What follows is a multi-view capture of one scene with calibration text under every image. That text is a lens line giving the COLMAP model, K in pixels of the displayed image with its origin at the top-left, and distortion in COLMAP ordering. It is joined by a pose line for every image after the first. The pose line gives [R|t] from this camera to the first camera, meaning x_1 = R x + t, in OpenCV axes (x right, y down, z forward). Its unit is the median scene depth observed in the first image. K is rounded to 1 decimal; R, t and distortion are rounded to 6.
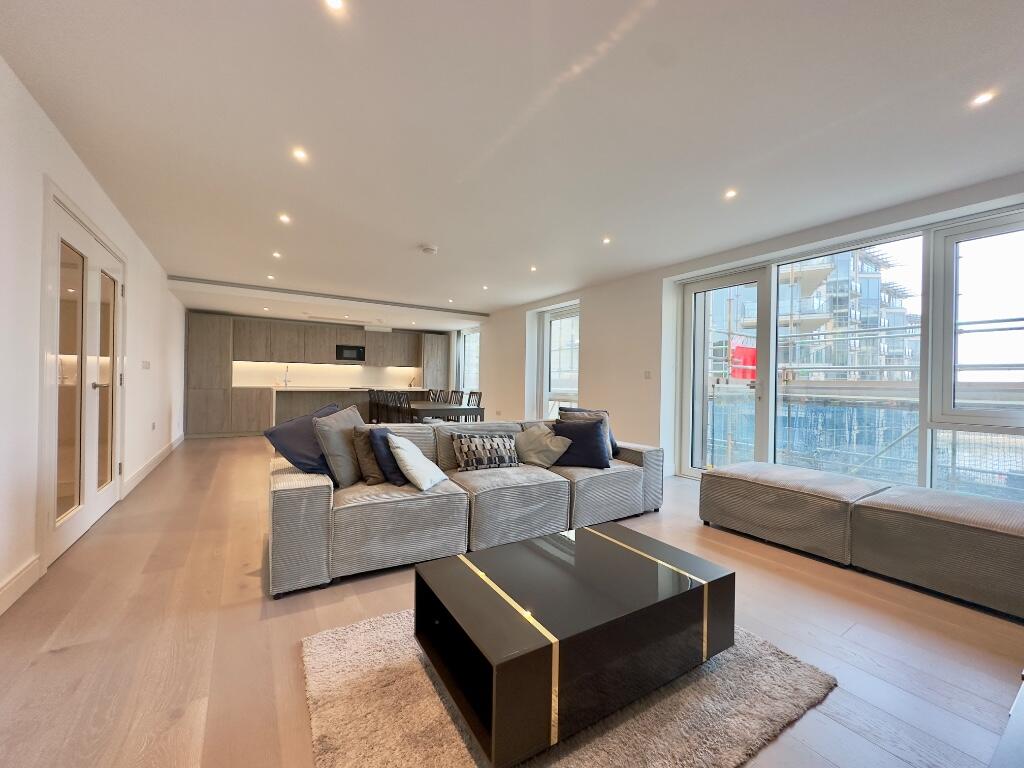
lens RADIAL K [[407.4, 0, 509.1], [0, 407.4, 383.8], [0, 0, 1]] dist [-0.003178, -0.000342]
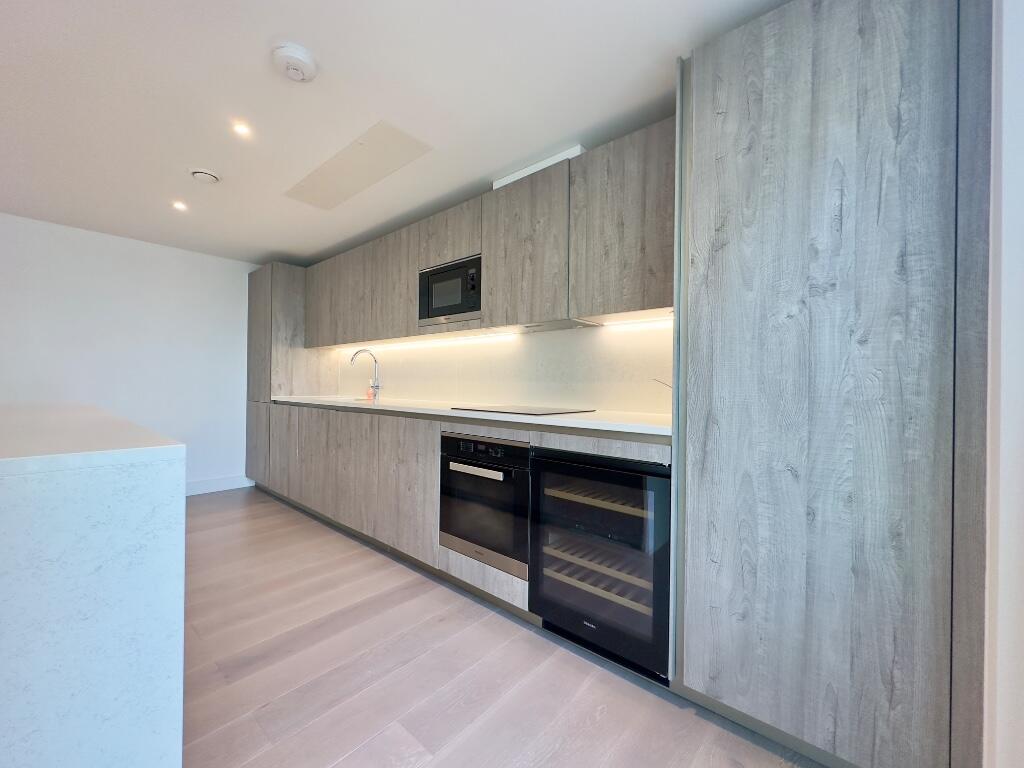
lens RADIAL K [[407.4, 0, 507.2], [0, 407.4, 386.2], [0, 0, 1]] dist [-0.003178, -0.000342]
pose [[0.279119, -0.008847, -0.960216, -0.095800], [-0.010489, 0.999870, -0.012261, -0.003467], [0.960199, 0.013494, 0.278990, 0.955482]]
